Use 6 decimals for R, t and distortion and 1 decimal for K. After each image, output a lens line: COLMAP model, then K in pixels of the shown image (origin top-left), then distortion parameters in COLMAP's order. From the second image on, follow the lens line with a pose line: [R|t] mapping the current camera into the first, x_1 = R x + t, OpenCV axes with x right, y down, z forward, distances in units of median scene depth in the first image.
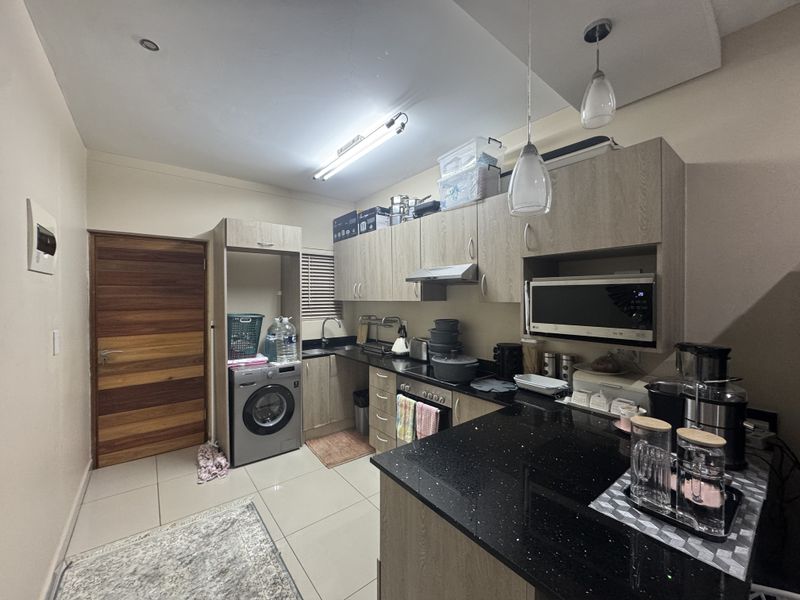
lens RADIAL K [[316.6, 0, 398.9], [0, 316.6, 298.1], [0, 0, 1]] dist [0.000384, -0.000490]
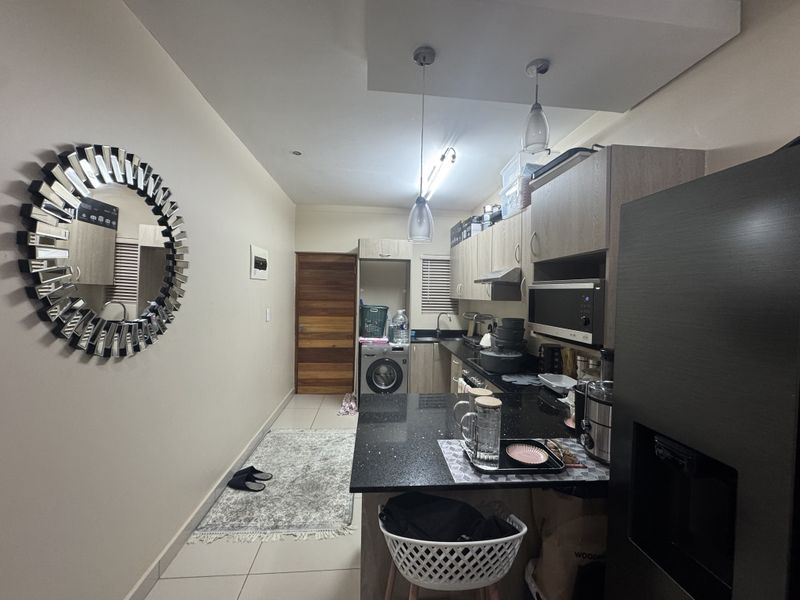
lens RADIAL K [[316.6, 0, 400.1], [0, 316.6, 298.1], [0, 0, 1]] dist [0.000384, -0.000490]
pose [[0.837640, 0.029127, -0.545445, 0.378855], [-0.025061, 0.999575, 0.014891, -0.006717], [0.545647, 0.001196, 0.838014, -0.102200]]
